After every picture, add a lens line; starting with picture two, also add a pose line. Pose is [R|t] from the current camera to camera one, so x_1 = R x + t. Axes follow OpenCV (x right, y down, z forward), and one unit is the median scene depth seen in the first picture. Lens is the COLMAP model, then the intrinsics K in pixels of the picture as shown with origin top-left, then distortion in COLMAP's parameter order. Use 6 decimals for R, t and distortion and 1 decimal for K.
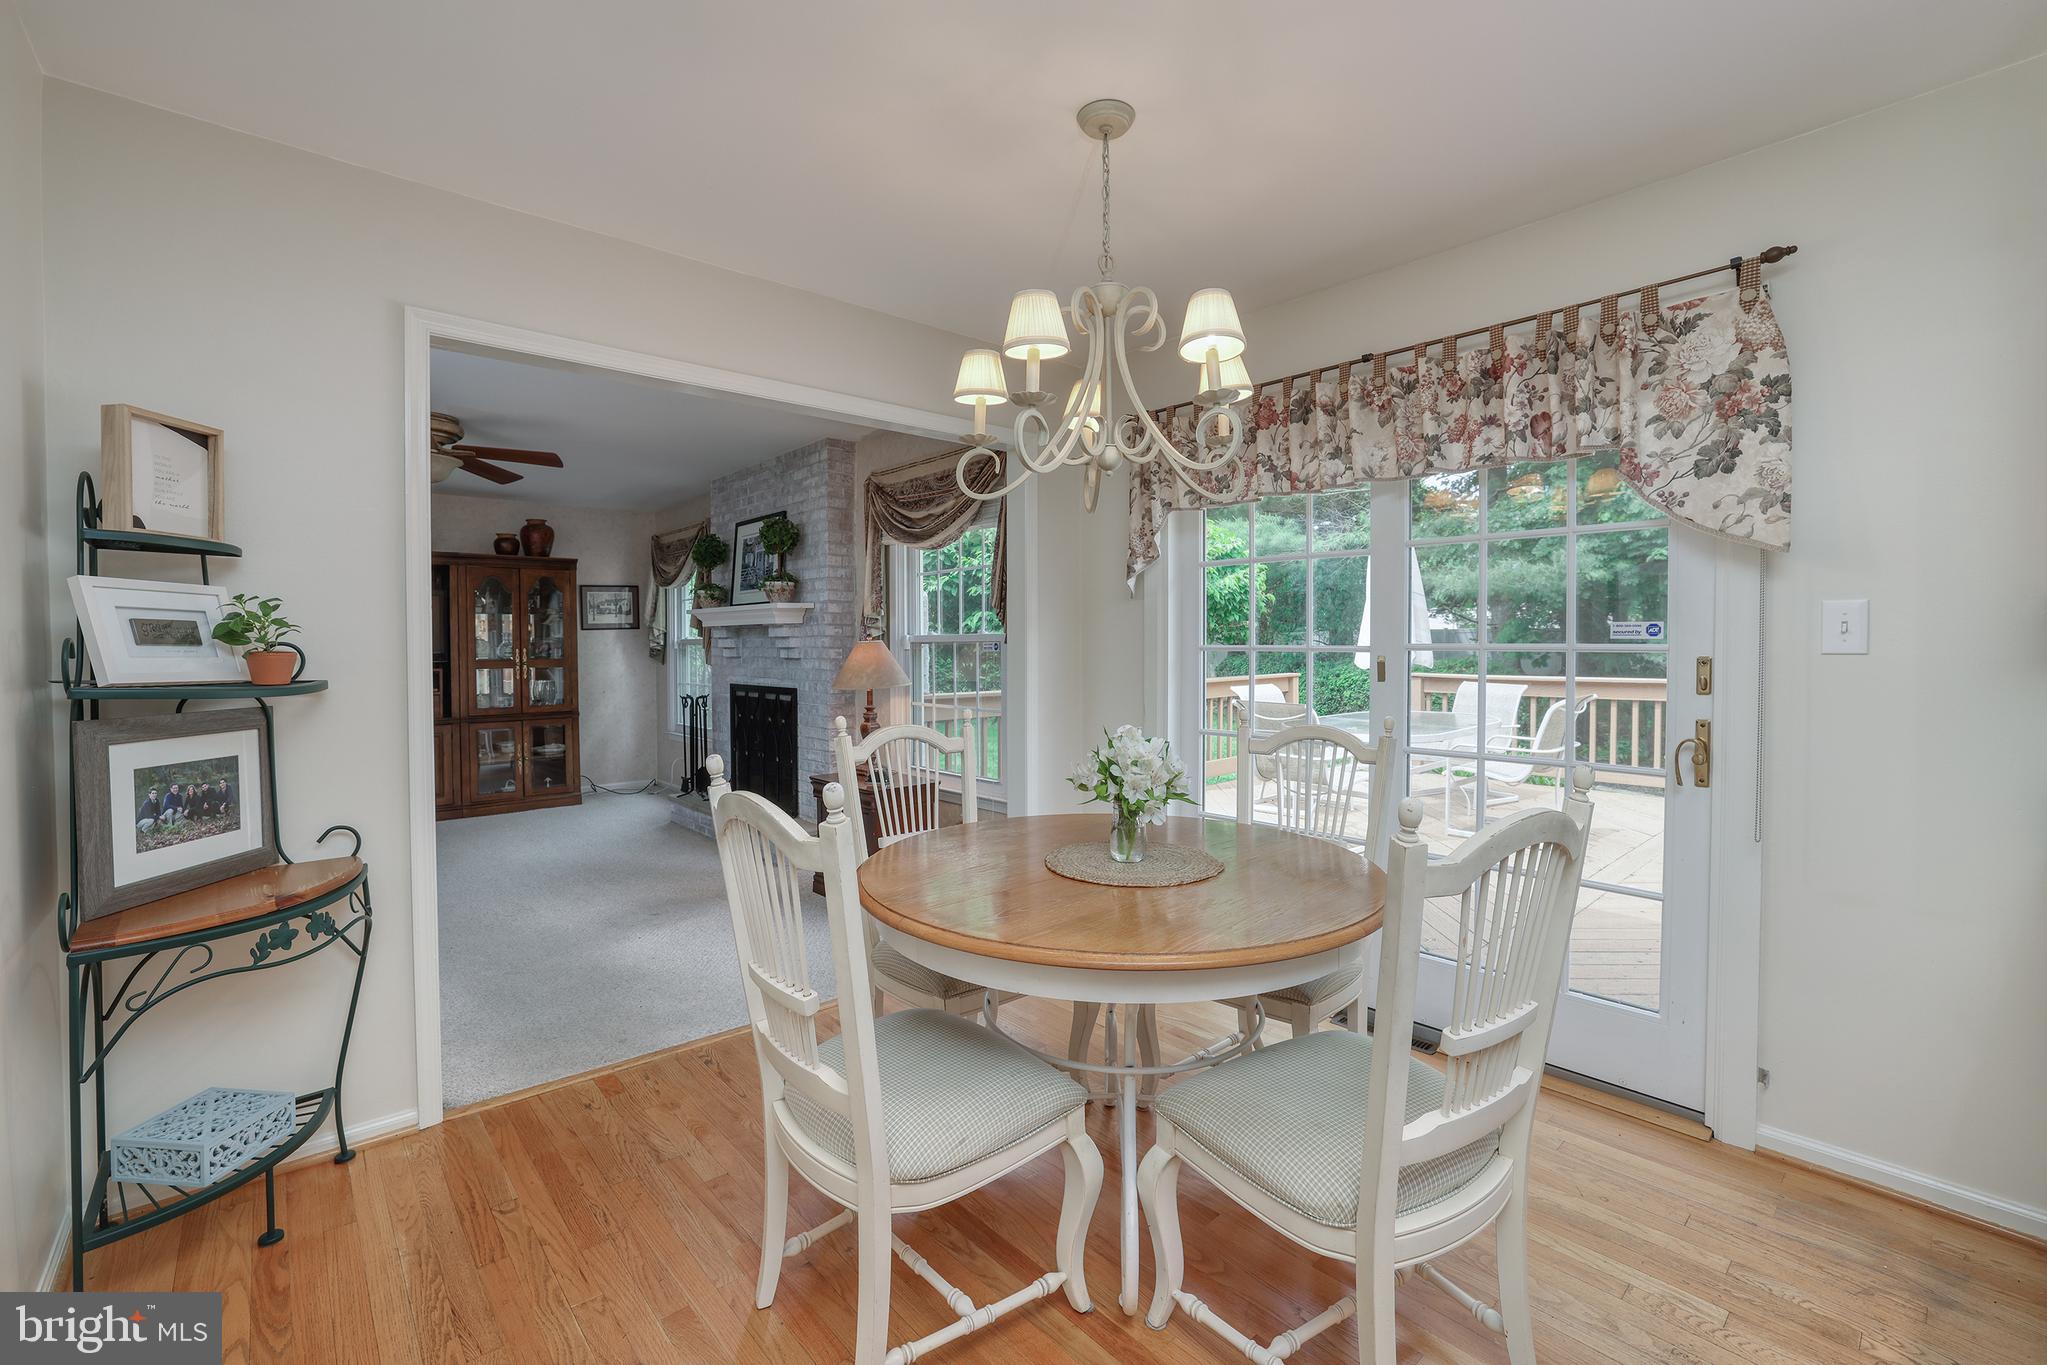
lens RADIAL K [[878.7, 0, 1026.3], [0, 878.7, 662.5], [0, 0, 1]] dist [-0.038137, 0.015080]
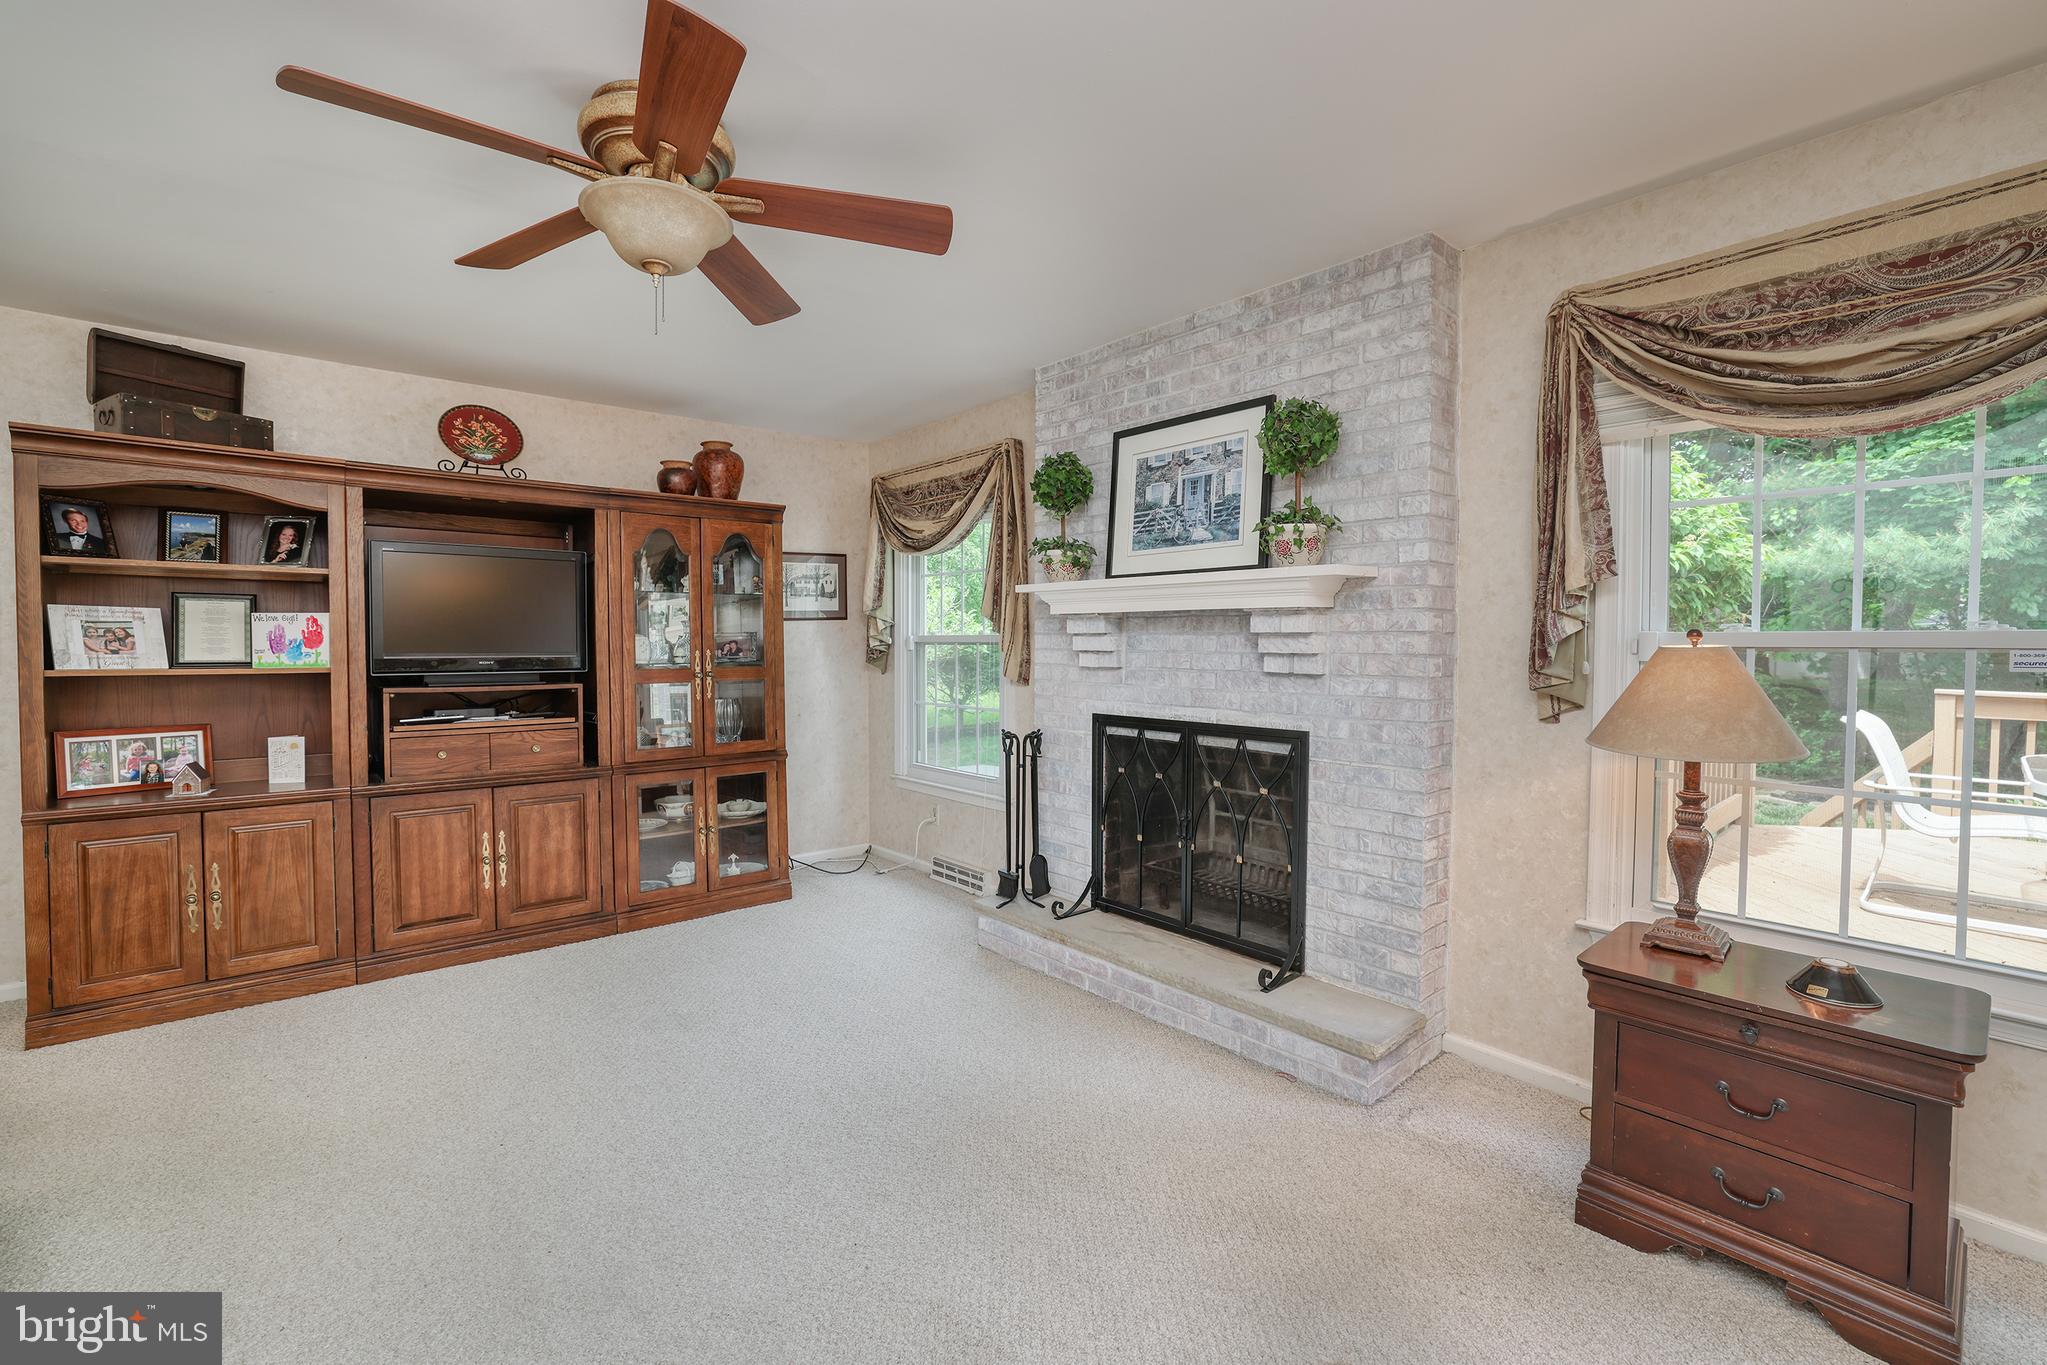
lens RADIAL K [[878.7, 0, 1026.3], [0, 878.7, 662.5], [0, 0, 1]] dist [-0.038137, 0.015080]
pose [[0.999925, 0.006825, -0.010176, -0.534025], [-0.006797, 0.999973, 0.002819, -0.015093], [0.010195, -0.002749, 0.999944, 0.597339]]
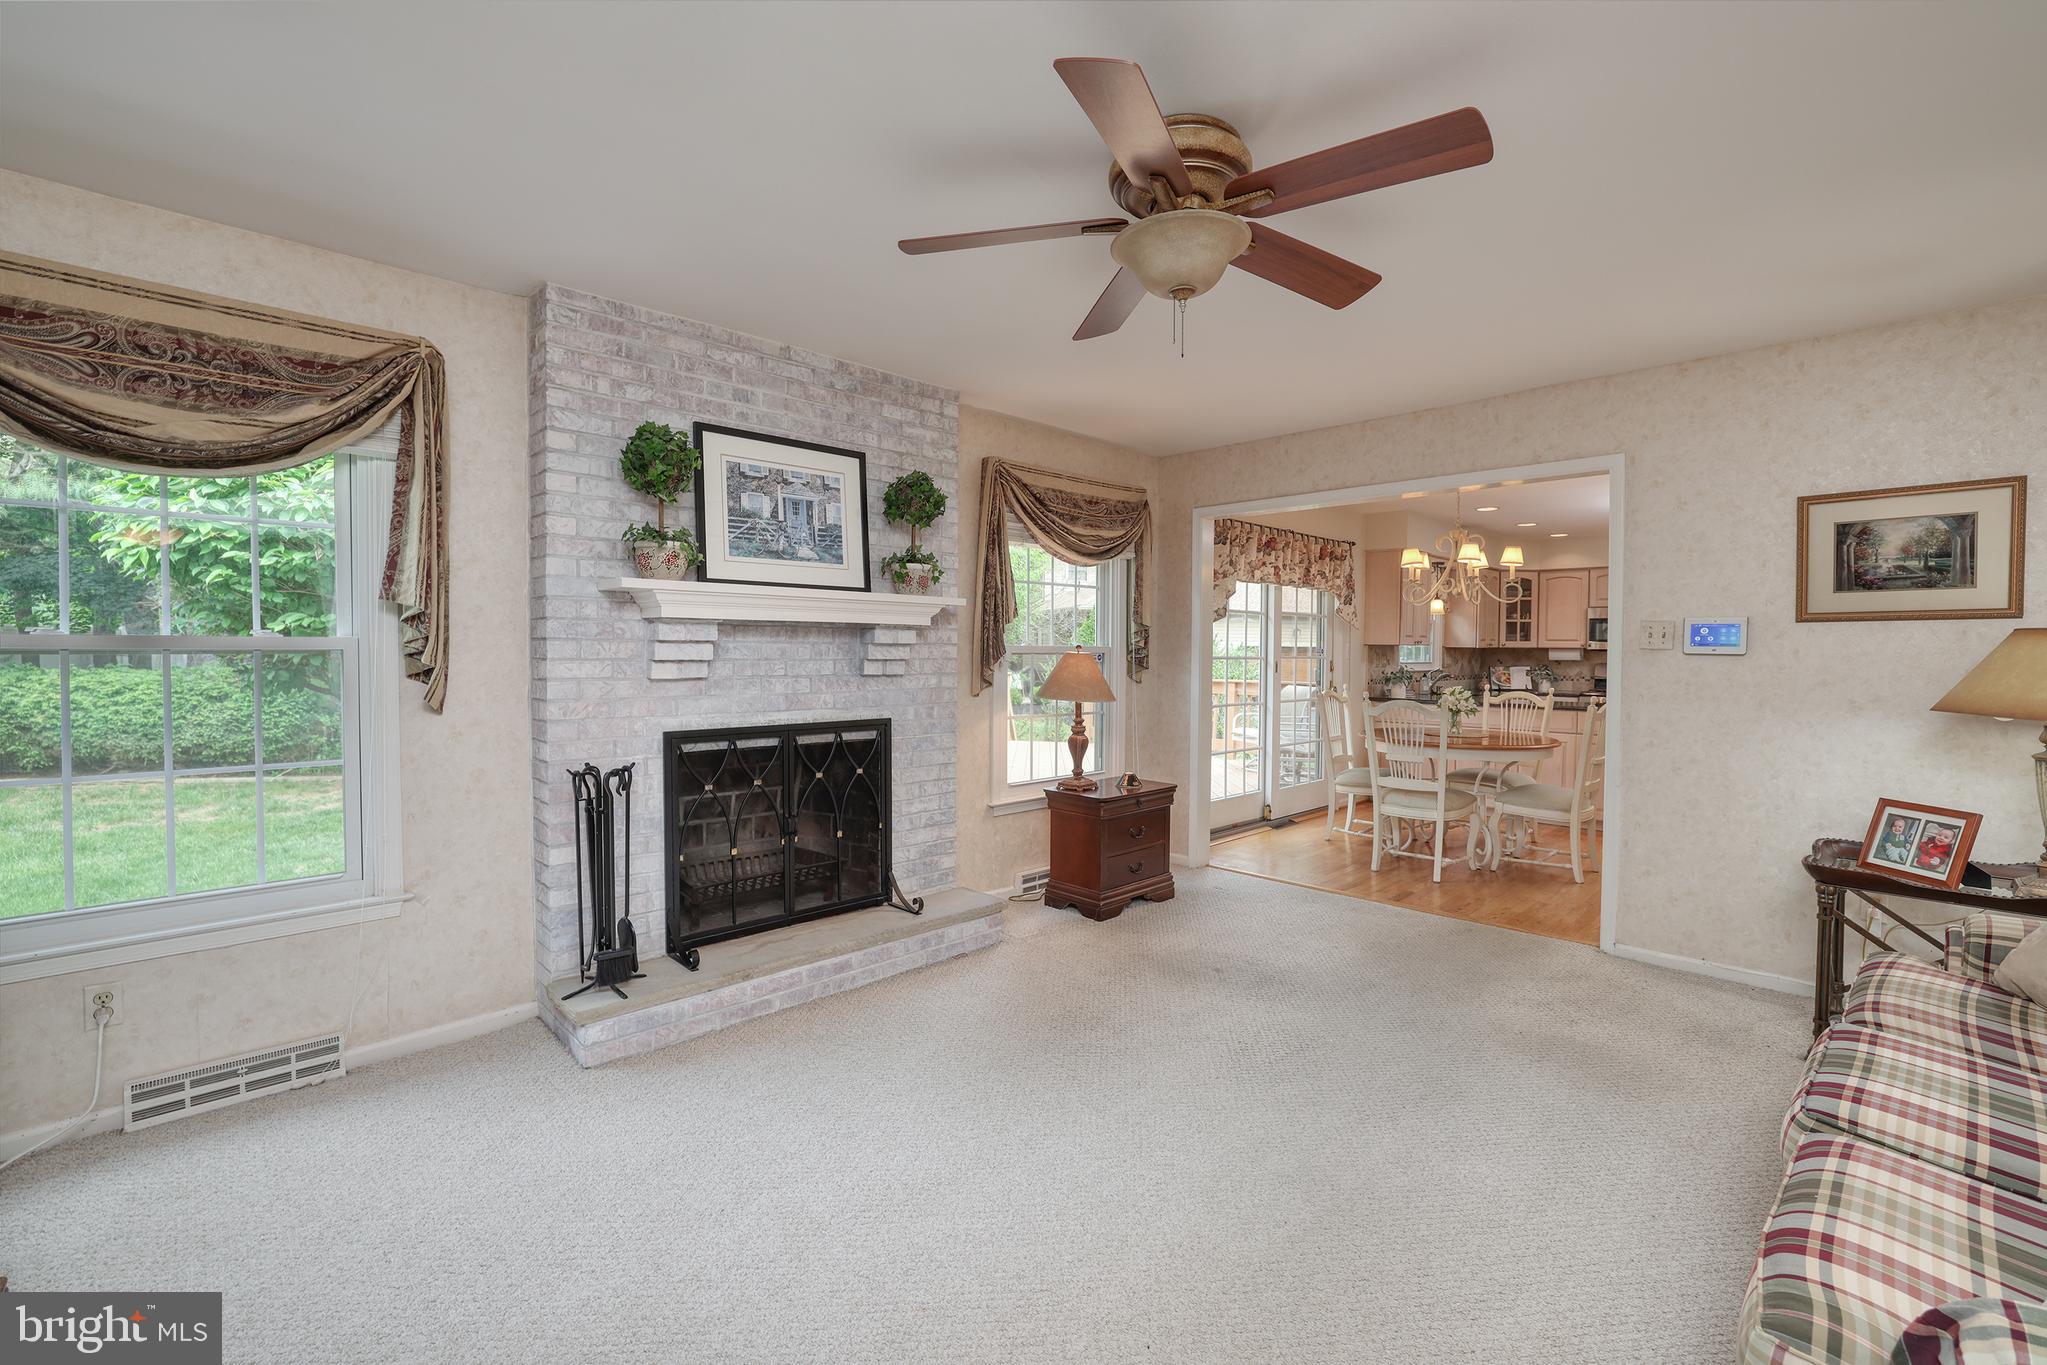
lens RADIAL K [[878.7, 0, 1026.3], [0, 878.7, 662.5], [0, 0, 1]] dist [-0.038137, 0.015080]
pose [[-0.048395, -0.009365, 0.998784, -1.206770], [0.016213, 0.999817, 0.010161, -0.024750], [-0.998697, 0.016685, -0.048234, 1.161688]]
